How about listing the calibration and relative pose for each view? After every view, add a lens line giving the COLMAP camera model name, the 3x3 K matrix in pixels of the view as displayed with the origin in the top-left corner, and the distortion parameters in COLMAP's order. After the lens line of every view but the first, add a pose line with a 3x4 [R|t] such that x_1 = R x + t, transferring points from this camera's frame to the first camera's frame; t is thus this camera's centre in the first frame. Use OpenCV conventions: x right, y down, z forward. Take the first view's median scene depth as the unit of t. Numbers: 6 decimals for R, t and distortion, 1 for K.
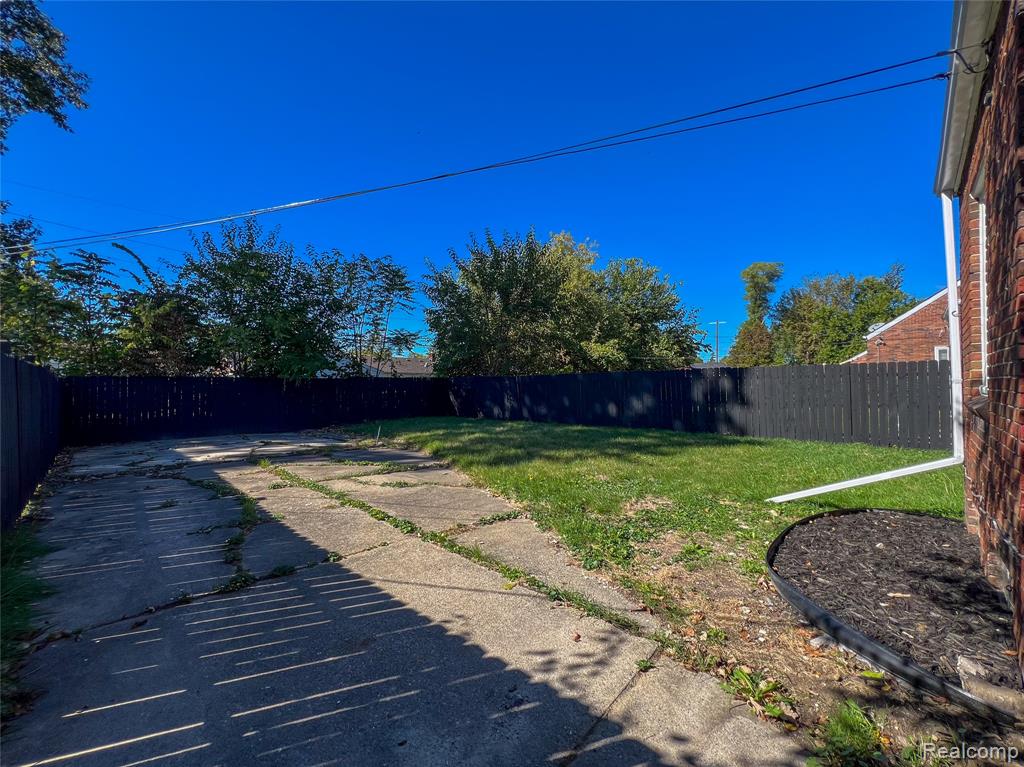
lens RADIAL K [[422.1, 0, 512.0], [0, 422.1, 383.5], [0, 0, 1]] dist [0.000244, 0.000033]
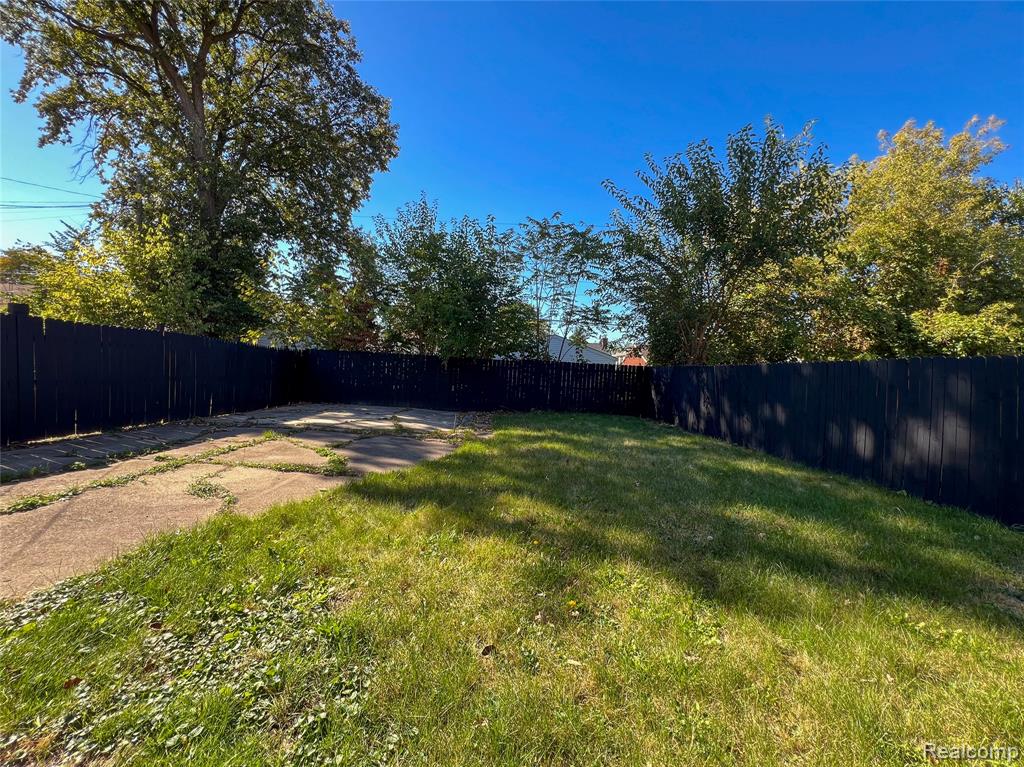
lens RADIAL K [[422.1, 0, 512.0], [0, 422.1, 383.5], [0, 0, 1]] dist [0.000244, 0.000033]
pose [[0.714518, 0.068591, -0.696246, 0.219846], [-0.059996, 0.997524, 0.036700, 0.003734], [0.697040, 0.015549, 0.716864, 0.323837]]
